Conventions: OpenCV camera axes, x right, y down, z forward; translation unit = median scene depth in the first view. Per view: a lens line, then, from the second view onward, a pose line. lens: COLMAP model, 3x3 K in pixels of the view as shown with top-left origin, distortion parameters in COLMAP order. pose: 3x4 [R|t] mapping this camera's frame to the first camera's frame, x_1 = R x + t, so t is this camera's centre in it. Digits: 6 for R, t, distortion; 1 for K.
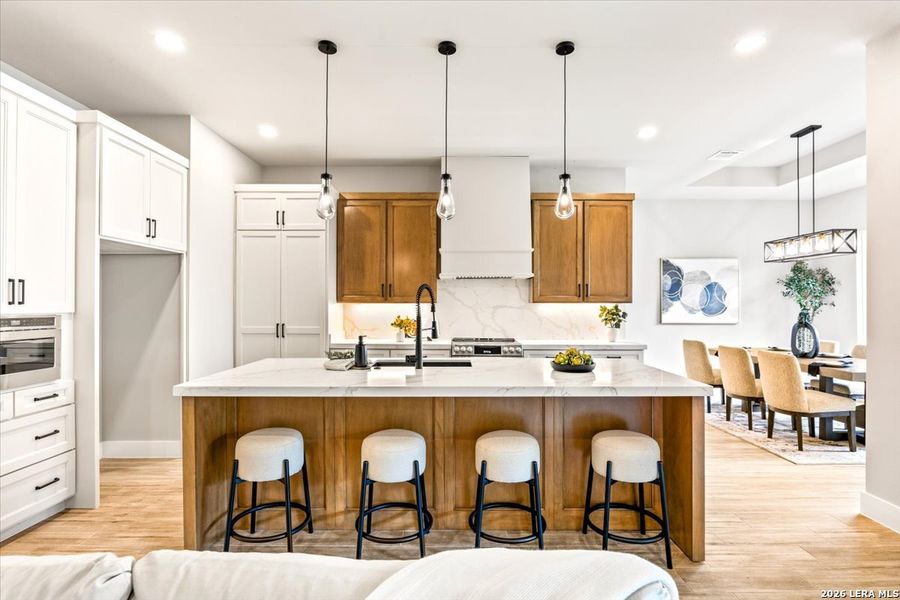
lens RADIAL K [[445.2, 0, 451.5], [0, 445.2, 302.6], [0, 0, 1]] dist [-0.010767, -0.000728]
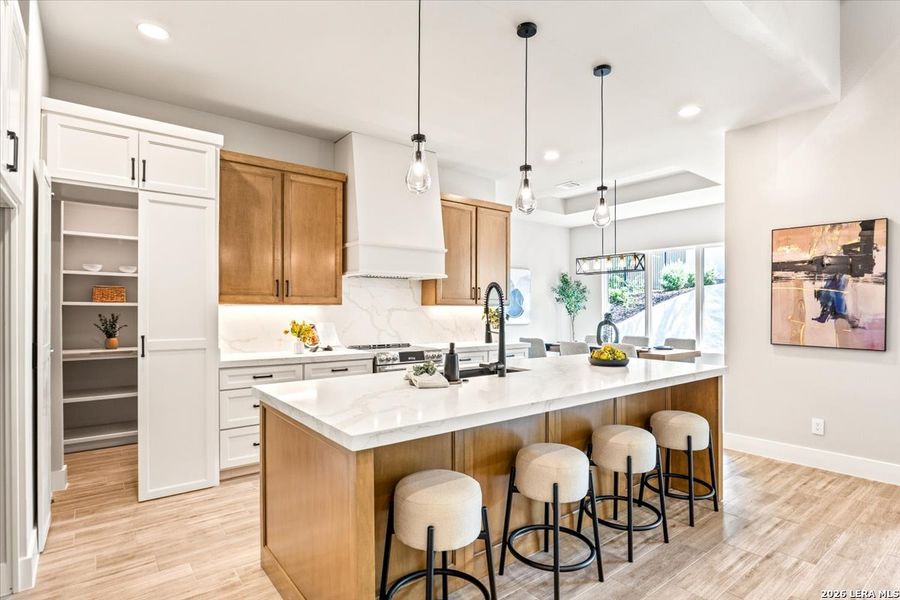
lens RADIAL K [[463.5, 0, 452.6], [0, 463.5, 306.1], [0, 0, 1]] dist [-0.008567, 0.001399]
pose [[0.785548, 0.004124, 0.618787, -0.404722], [-0.002160, 0.999990, -0.003921, 0.006134], [-0.618797, 0.001744, 0.785549, 0.184220]]
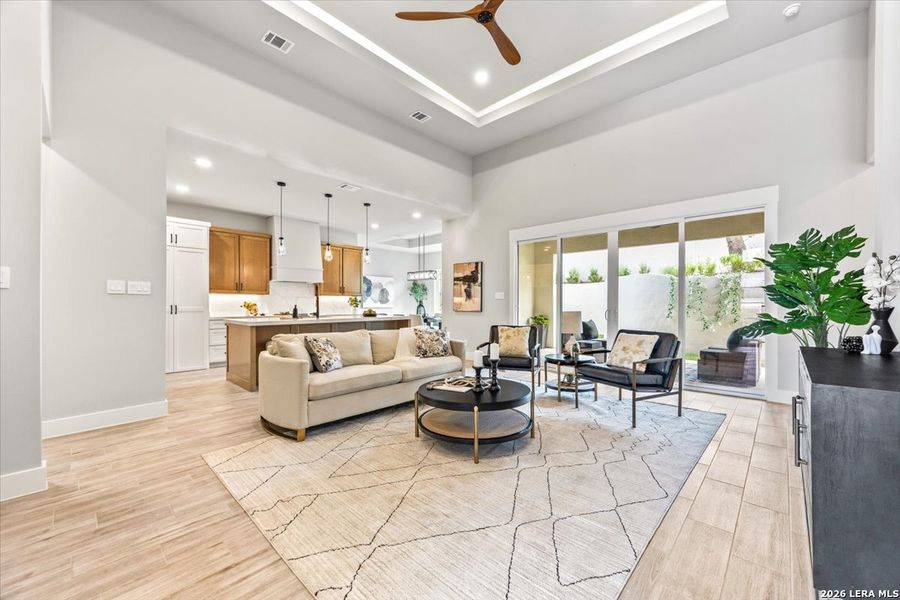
lens RADIAL K [[357.4, 0, 449.3], [0, 357.4, 302.4], [0, 0, 1]] dist [-0.000551, -0.000518]
pose [[0.687589, 0.003535, 0.726091, -0.583621], [-0.001929, 0.999994, -0.003042, 0.036177], [-0.726097, 0.000691, 0.687592, -0.539302]]
